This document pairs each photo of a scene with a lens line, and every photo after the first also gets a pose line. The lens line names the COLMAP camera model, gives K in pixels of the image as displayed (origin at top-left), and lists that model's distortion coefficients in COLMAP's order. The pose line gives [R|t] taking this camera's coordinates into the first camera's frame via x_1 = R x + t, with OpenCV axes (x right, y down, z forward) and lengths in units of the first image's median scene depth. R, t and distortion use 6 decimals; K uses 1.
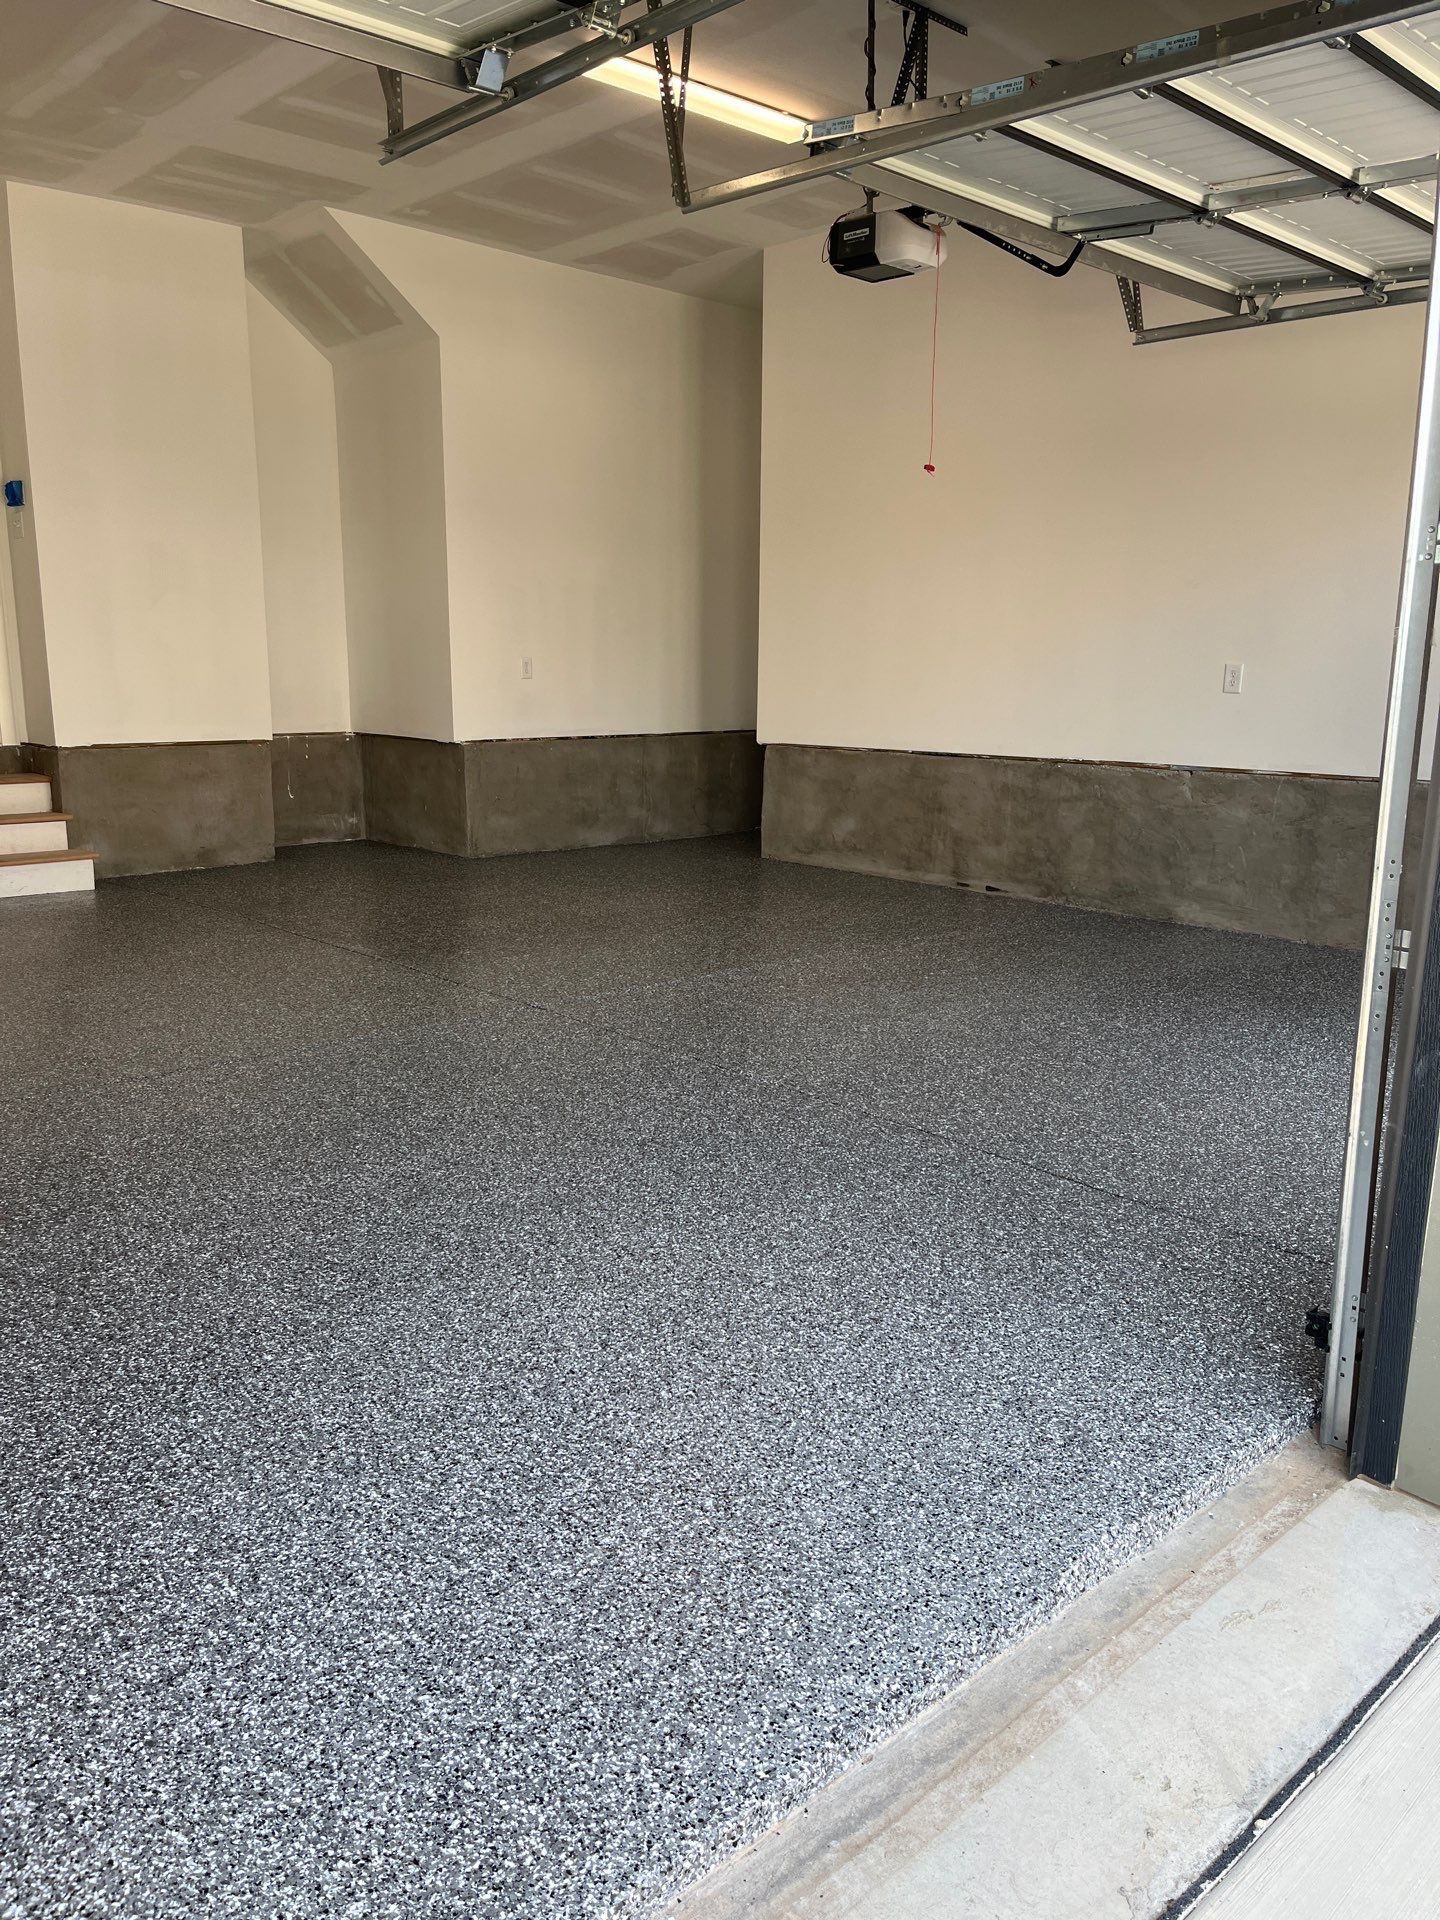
lens RADIAL K [[1451.5, 0, 720.2], [0, 1451.5, 977.3], [0, 0, 1]] dist [0.060808, -0.085814]
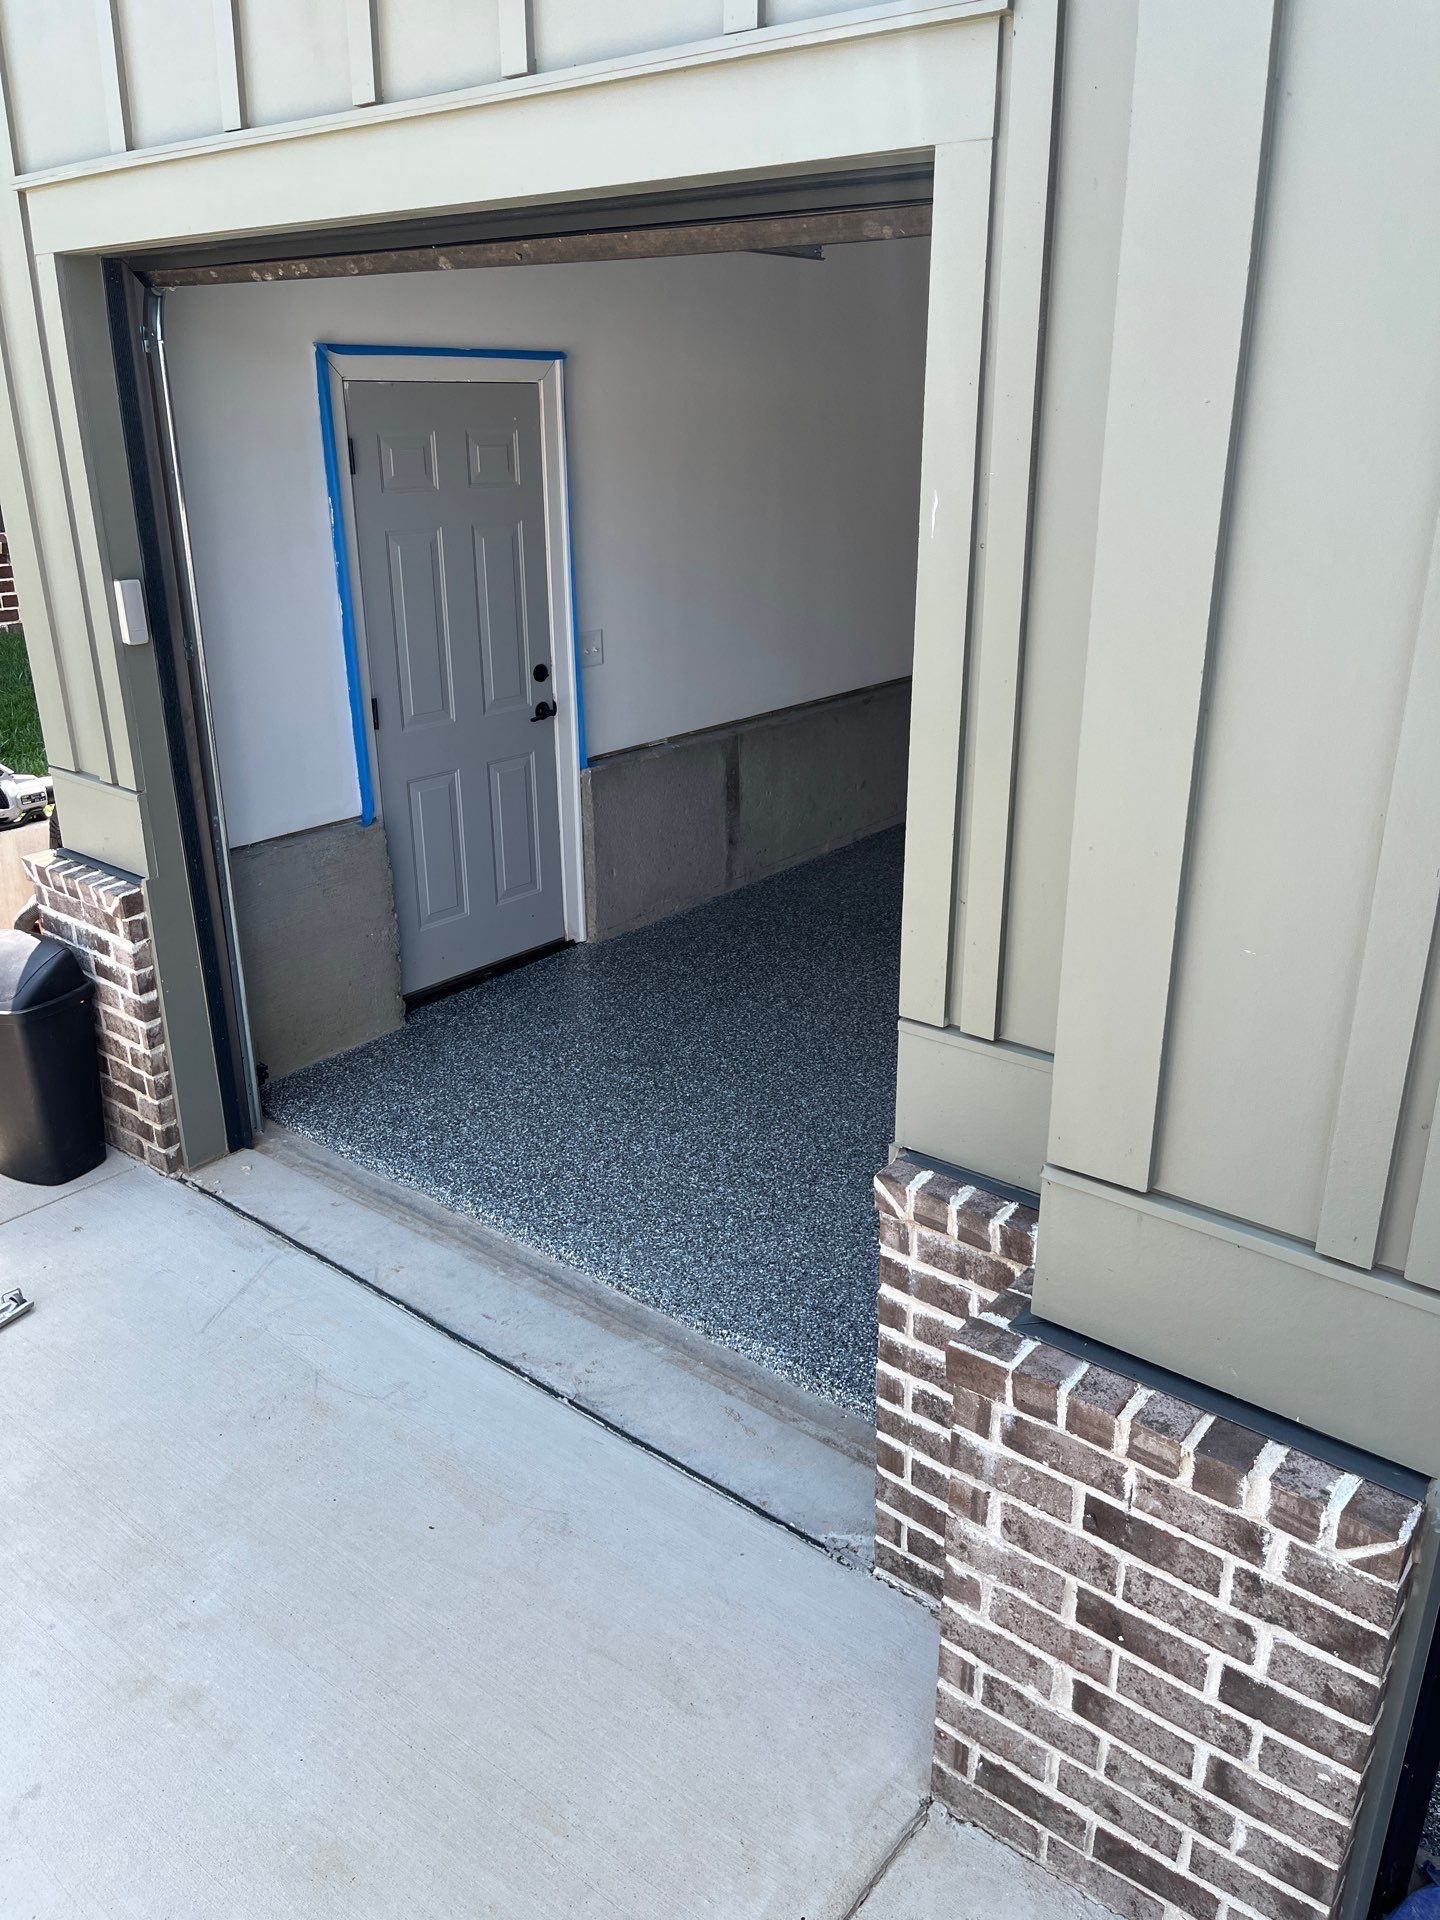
lens RADIAL K [[1451.5, 0, 729.0], [0, 1451.5, 948.4], [0, 0, 1]] dist [0.060808, -0.085814]
pose [[0.122658, 0.340454, -0.932227, 0.847680], [-0.204500, 0.927832, 0.311942, -0.270361], [0.971151, 0.152378, 0.183429, 0.319098]]
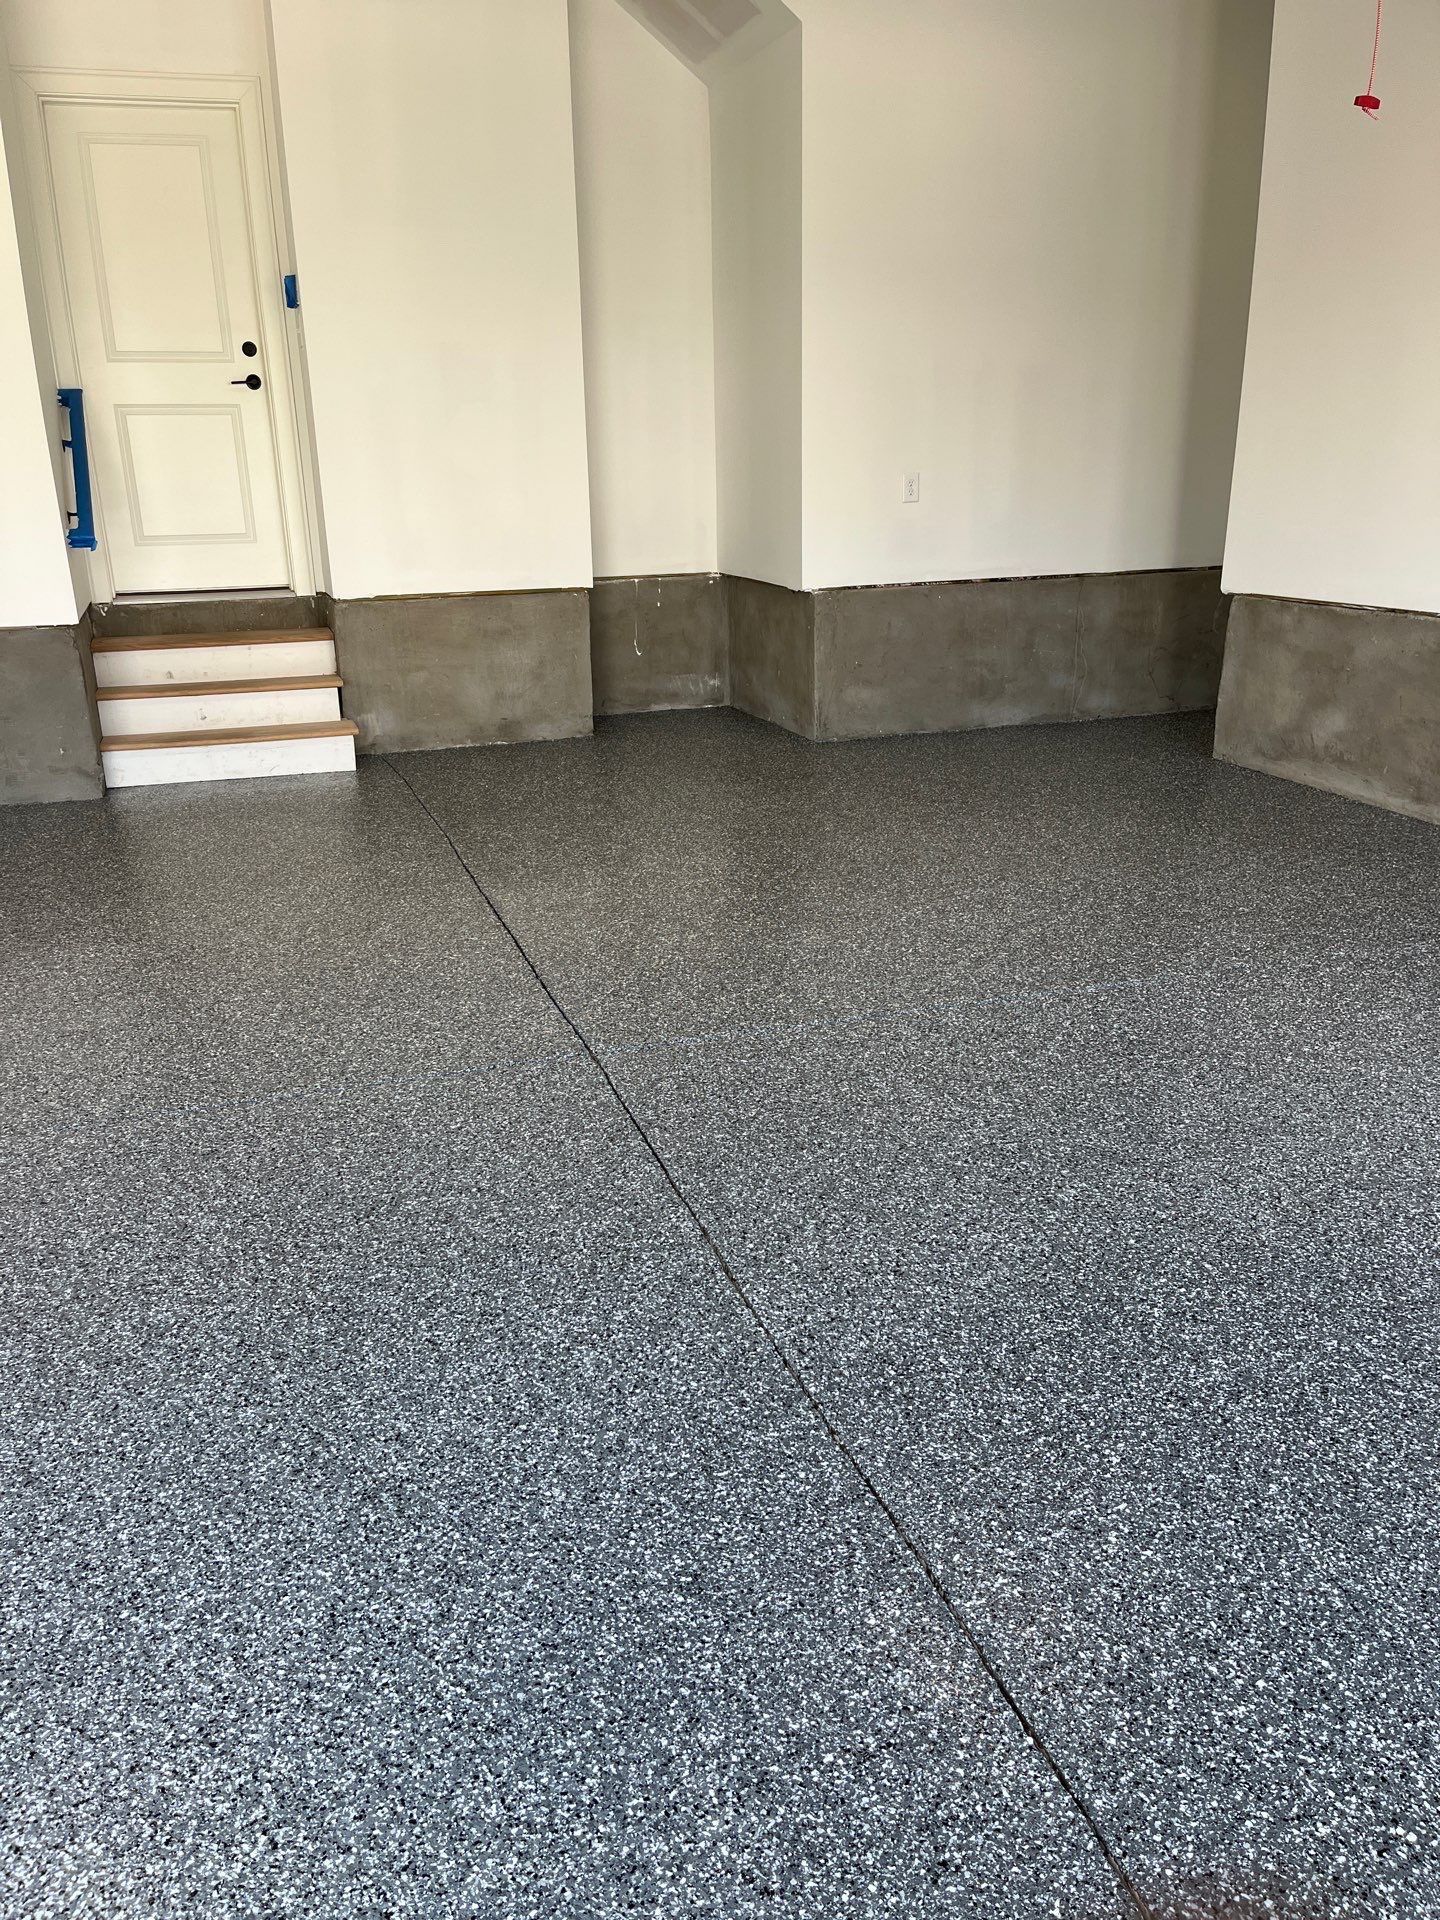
lens RADIAL K [[1451.5, 0, 707.9], [0, 1451.5, 980.5], [0, 0, 1]] dist [0.060808, -0.085814]
pose [[0.909302, 0.115613, -0.399754, 0.229489], [-0.062254, 0.987615, 0.144021, -0.141396], [0.411454, -0.106072, 0.905237, 0.553465]]
